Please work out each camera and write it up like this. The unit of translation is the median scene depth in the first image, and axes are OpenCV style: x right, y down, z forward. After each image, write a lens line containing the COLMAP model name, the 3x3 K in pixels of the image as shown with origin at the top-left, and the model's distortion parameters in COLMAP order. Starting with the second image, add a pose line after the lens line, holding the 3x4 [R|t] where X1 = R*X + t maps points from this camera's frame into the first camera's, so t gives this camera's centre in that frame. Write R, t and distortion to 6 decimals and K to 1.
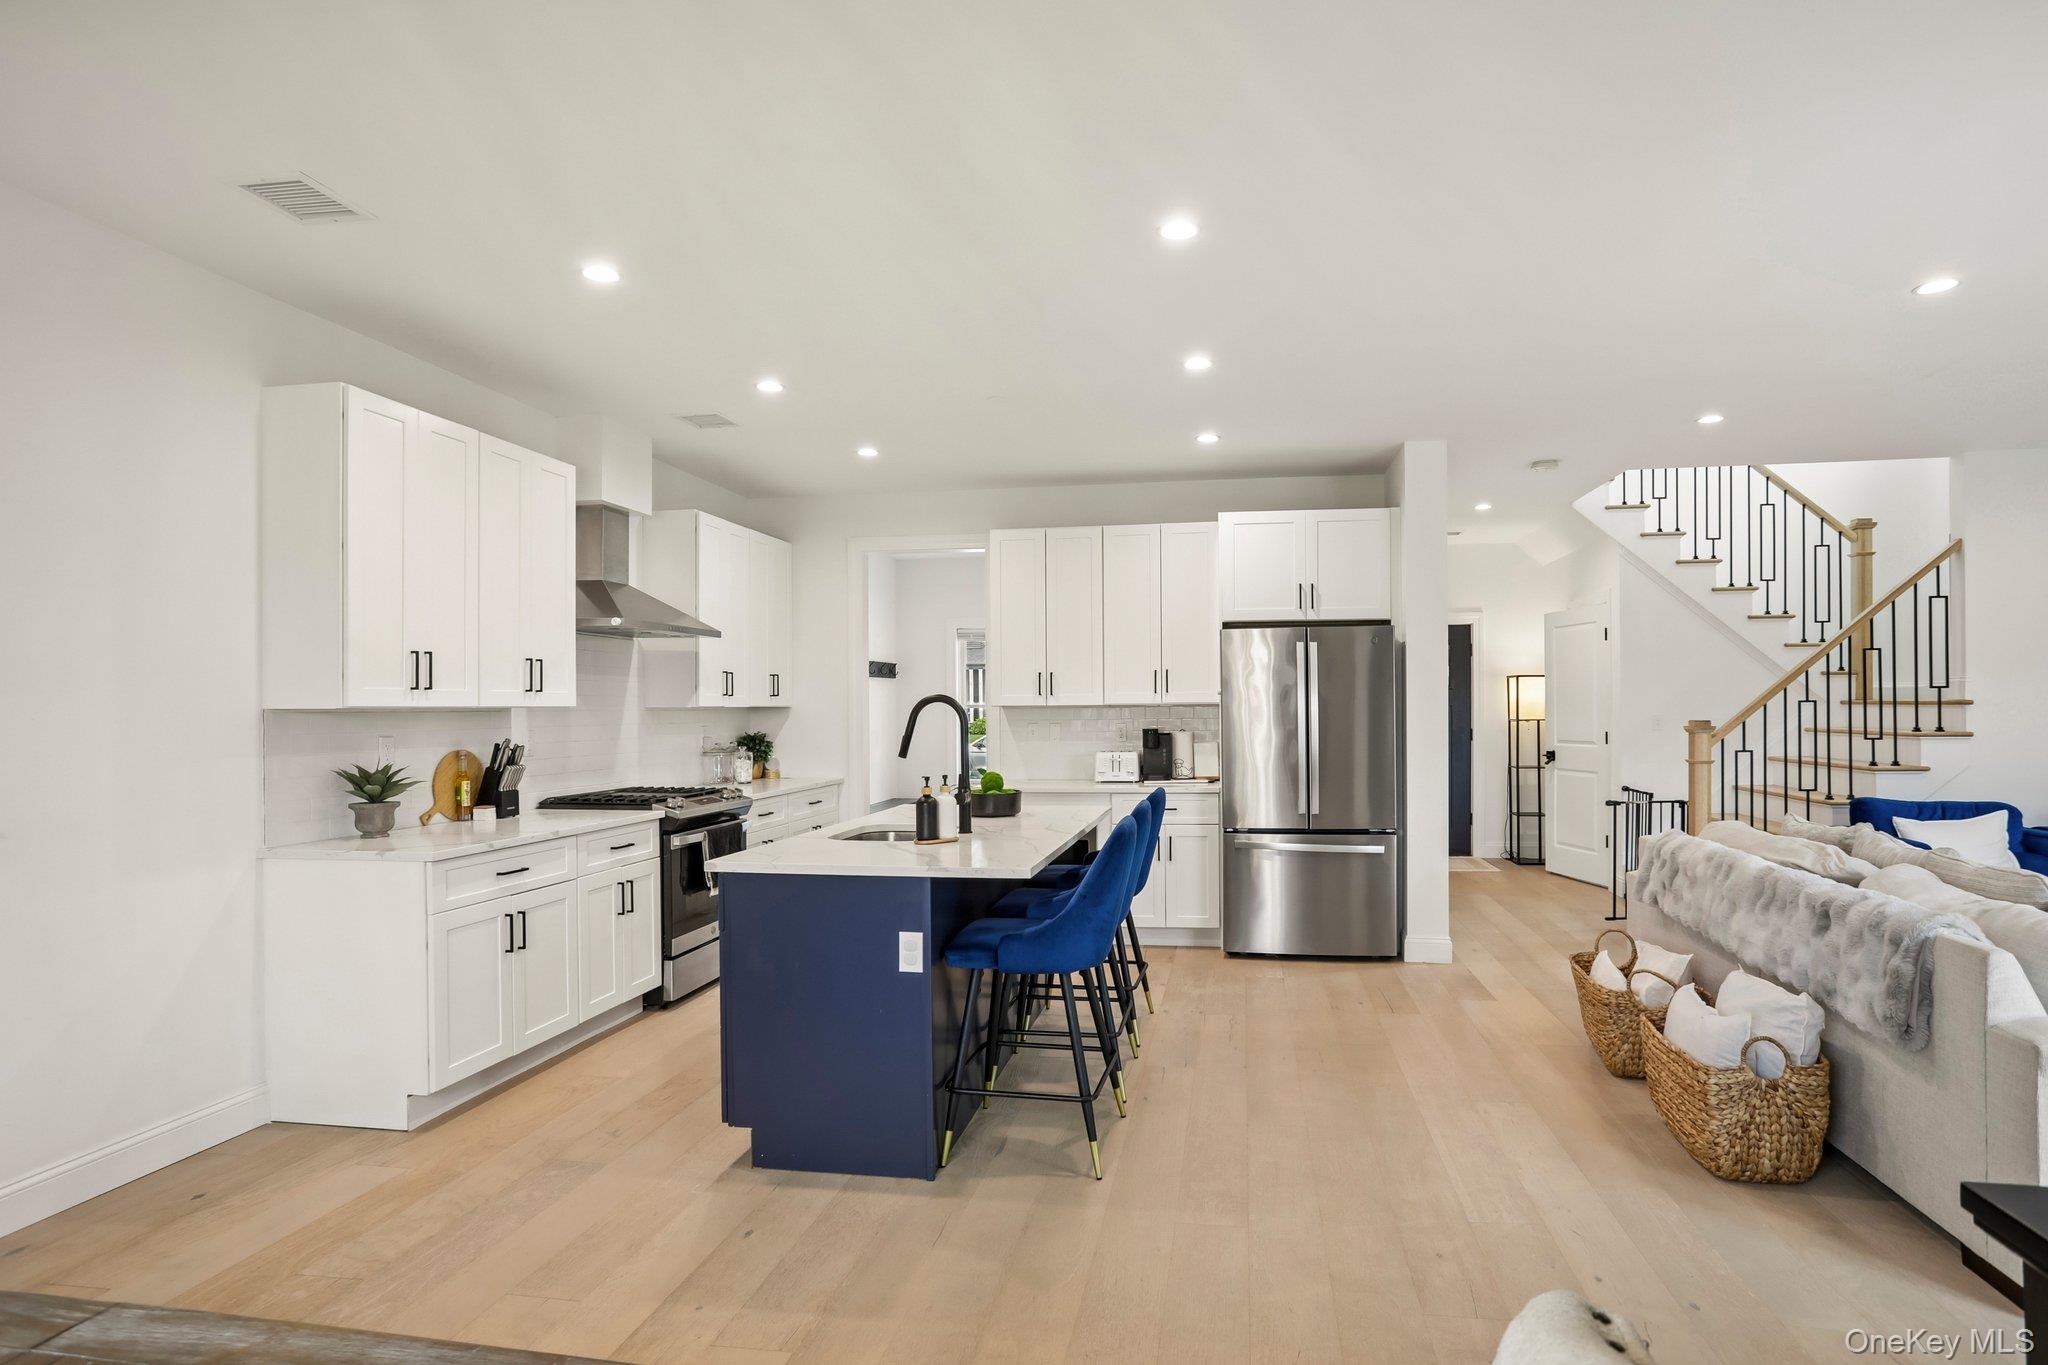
lens RADIAL K [[1034.9, 0, 1068.8], [0, 1034.9, 709.3], [0, 0, 1]] dist [-0.055416, 0.029894]
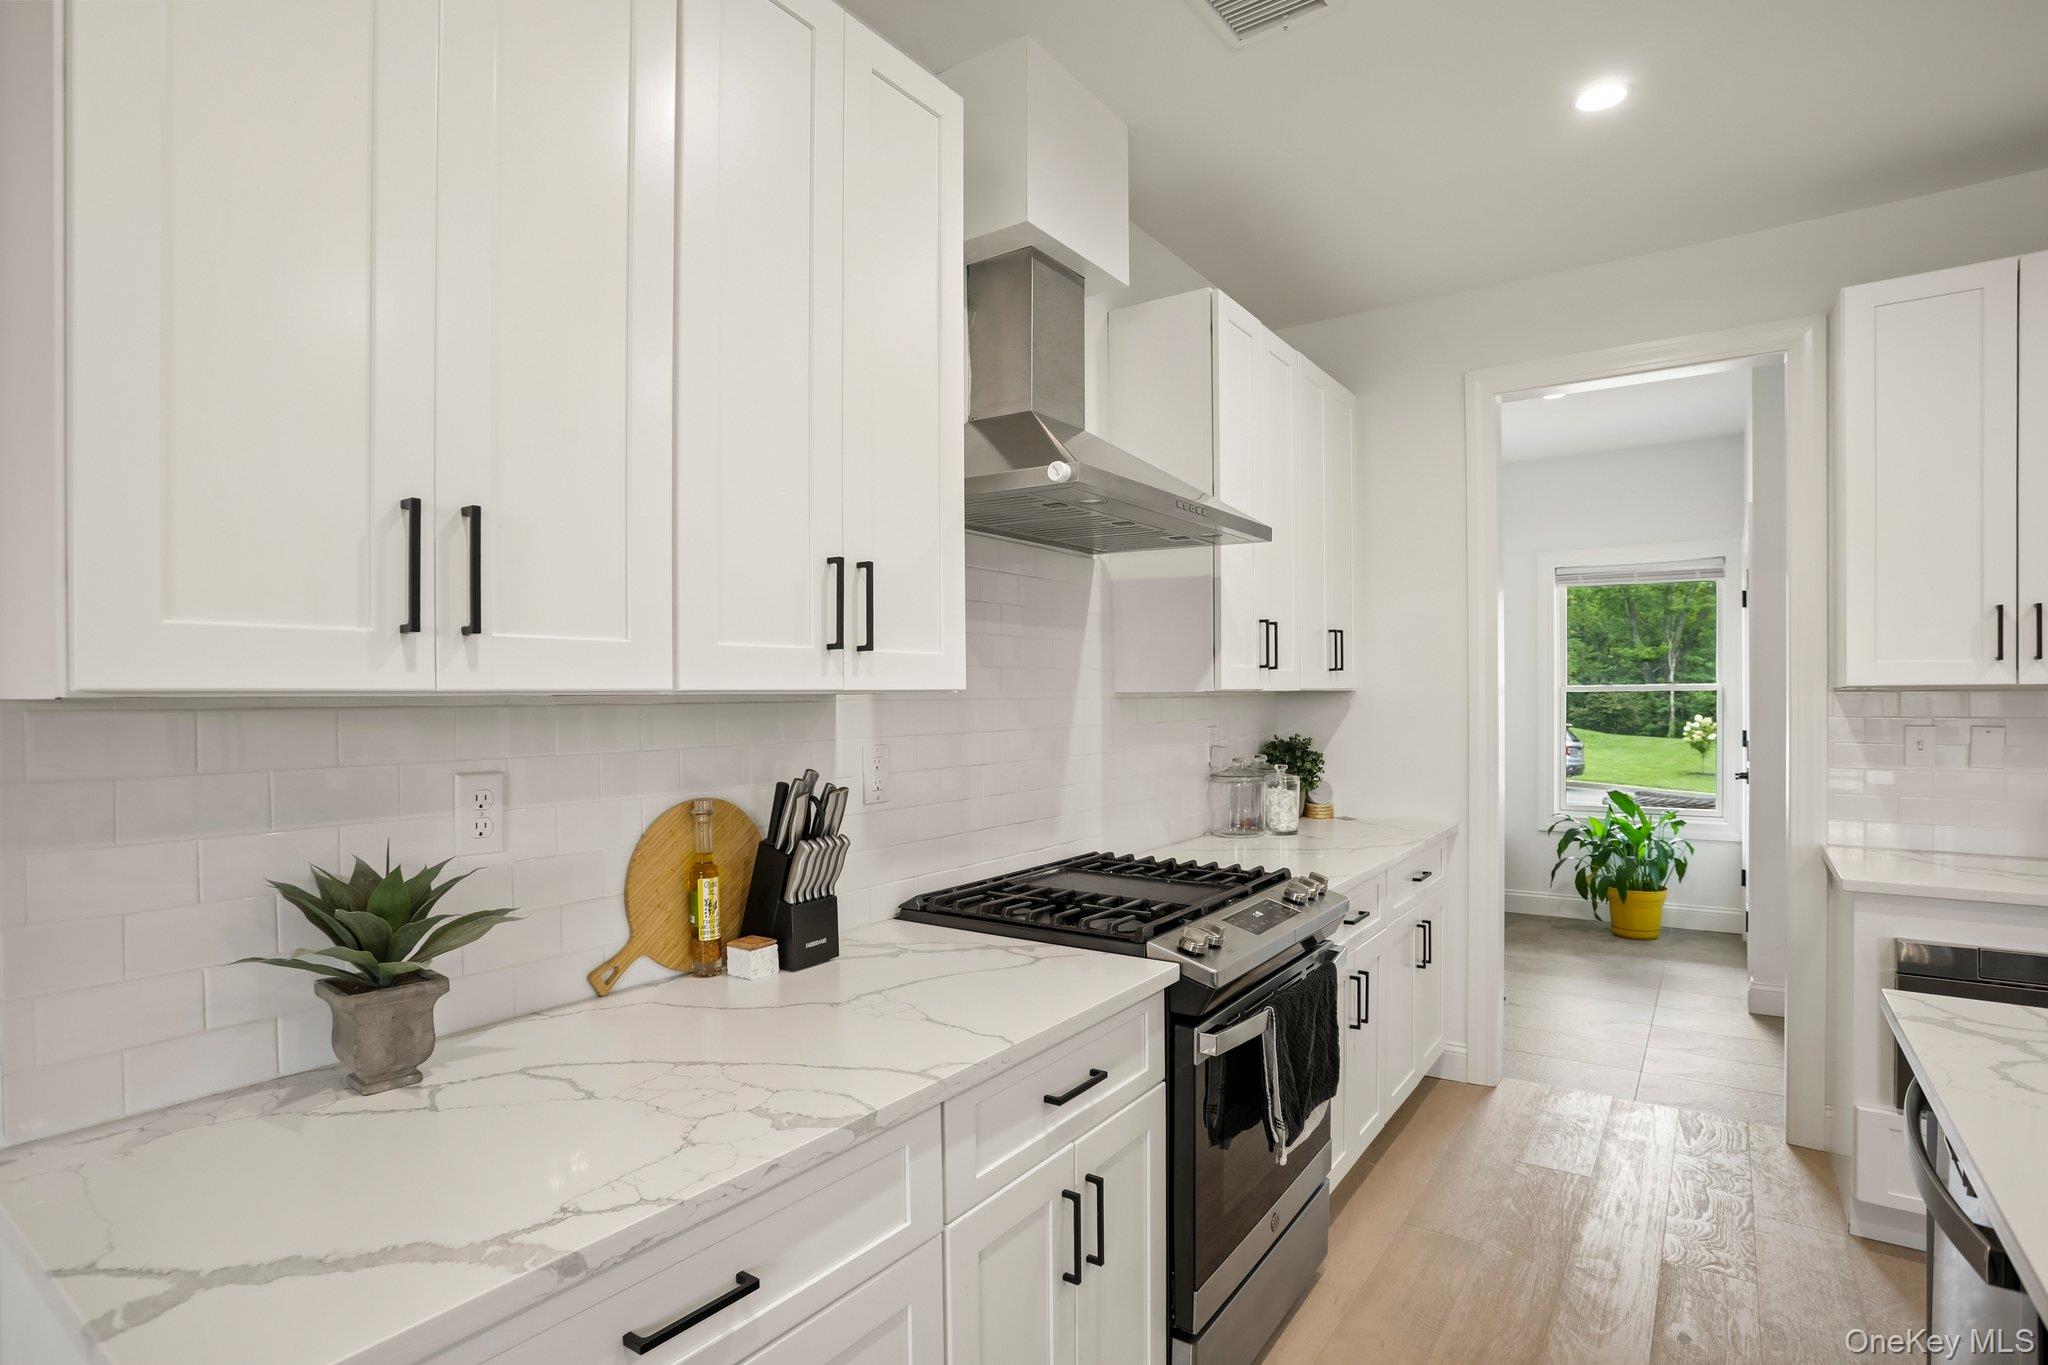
lens RADIAL K [[1034.9, 0, 1036.0], [0, 1034.9, 704.4], [0, 0, 1]] dist [-0.055416, 0.029894]
pose [[0.903761, 0.001708, -0.428035, -0.228458], [0.002774, 0.999948, 0.009847, -0.000951], [0.428029, -0.010087, 0.903709, 0.520716]]
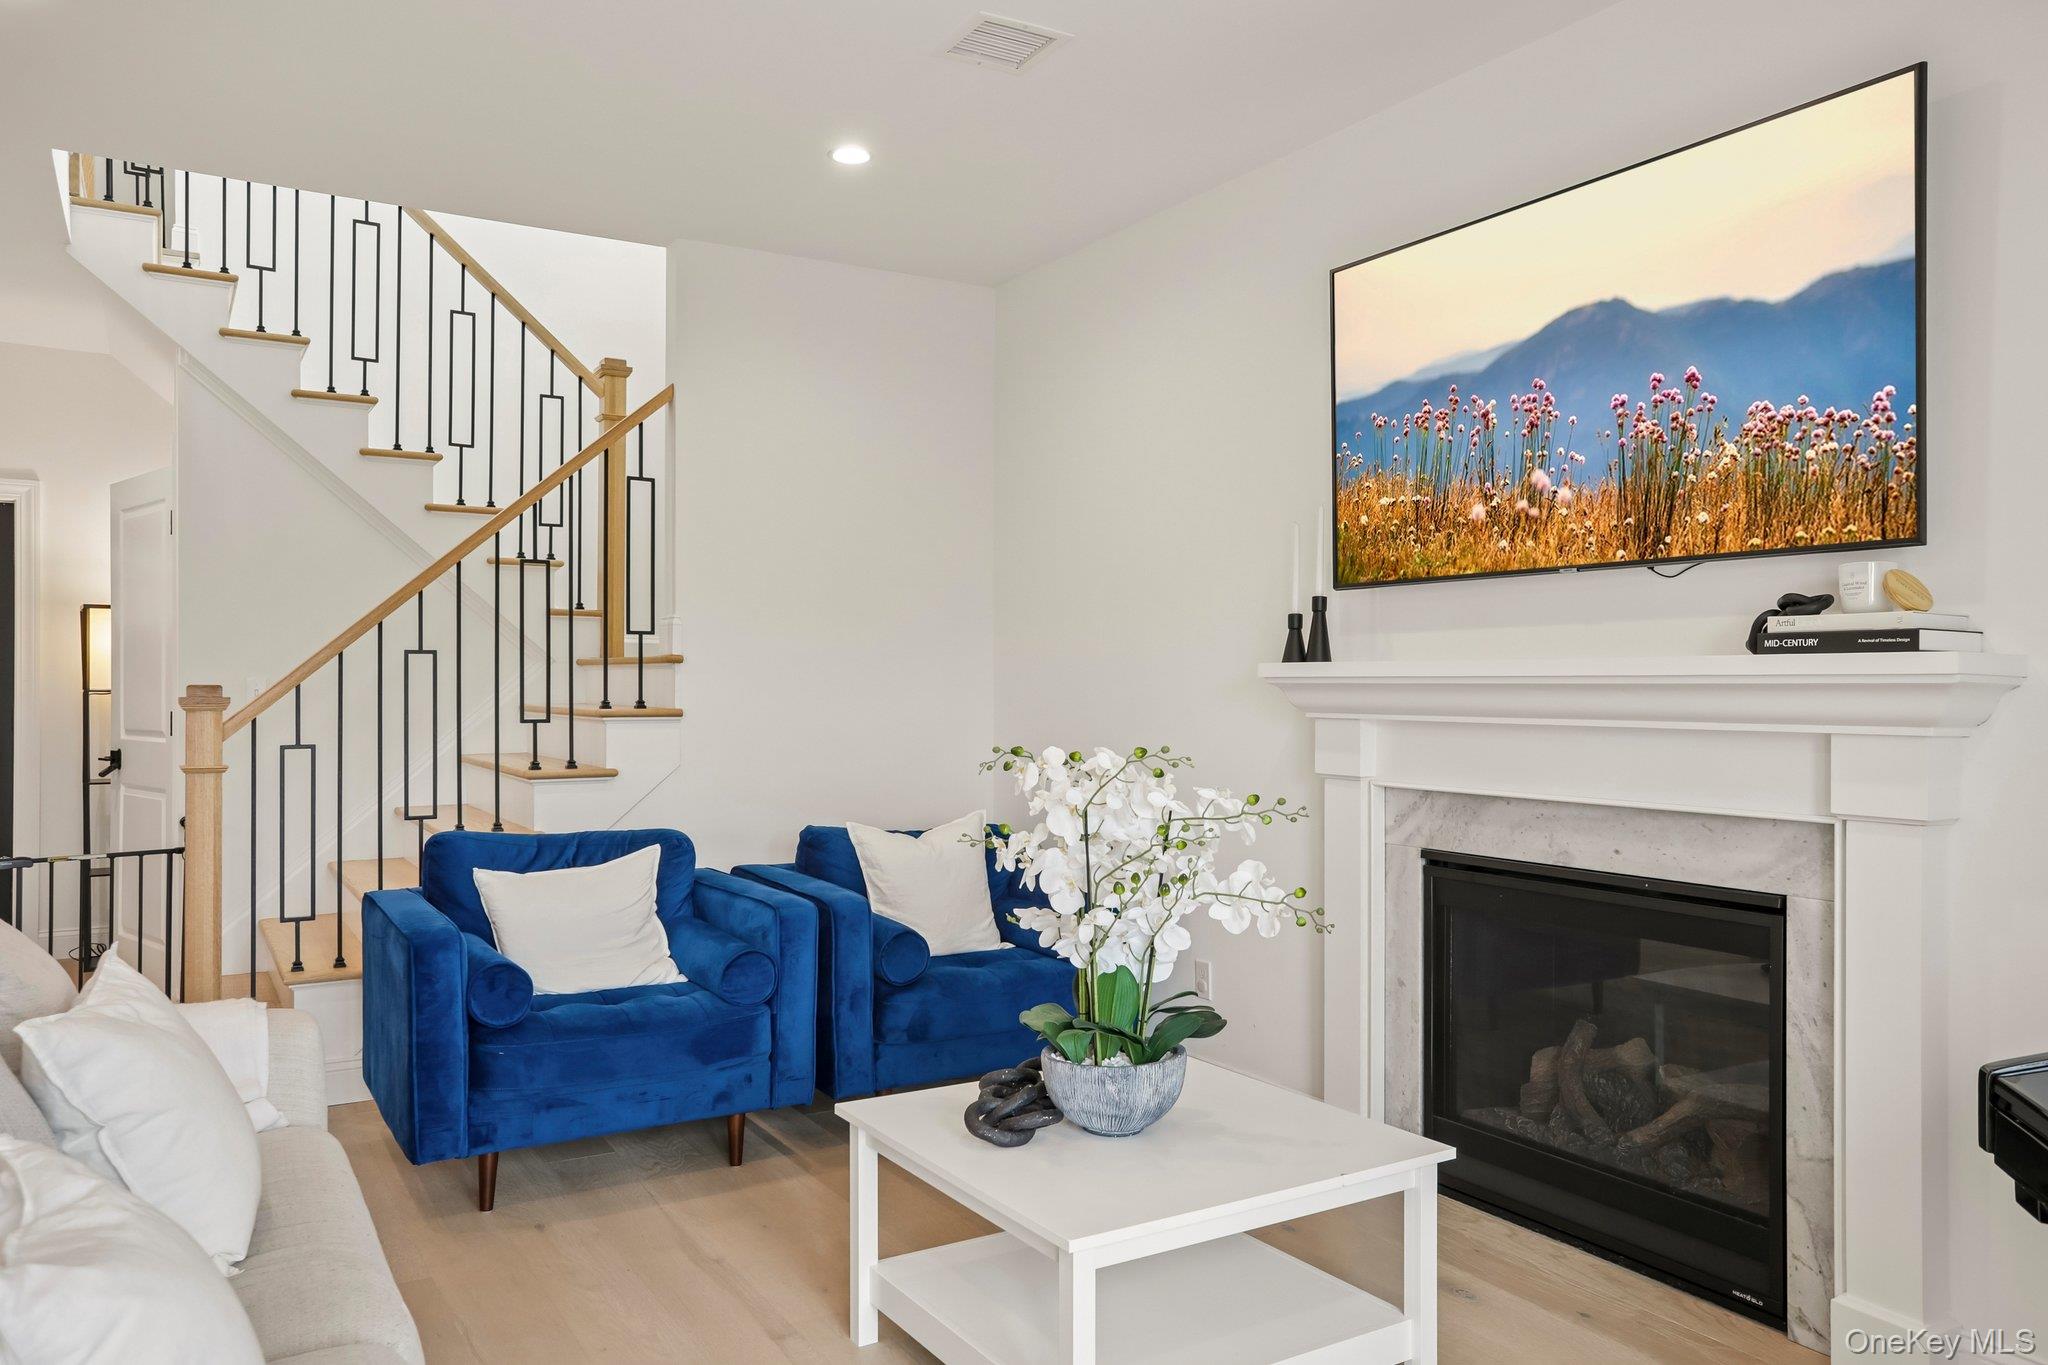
lens RADIAL K [[1447.8, 0, 997.2], [0, 1447.8, 686.5], [0, 0, 1]] dist [0.002802, 0.013328]
pose [[0.766412, 0.011846, 0.642240, 0.486874], [-0.010497, 0.999927, -0.005916, 0.011877], [-0.642263, -0.002208, 0.766481, 0.225299]]
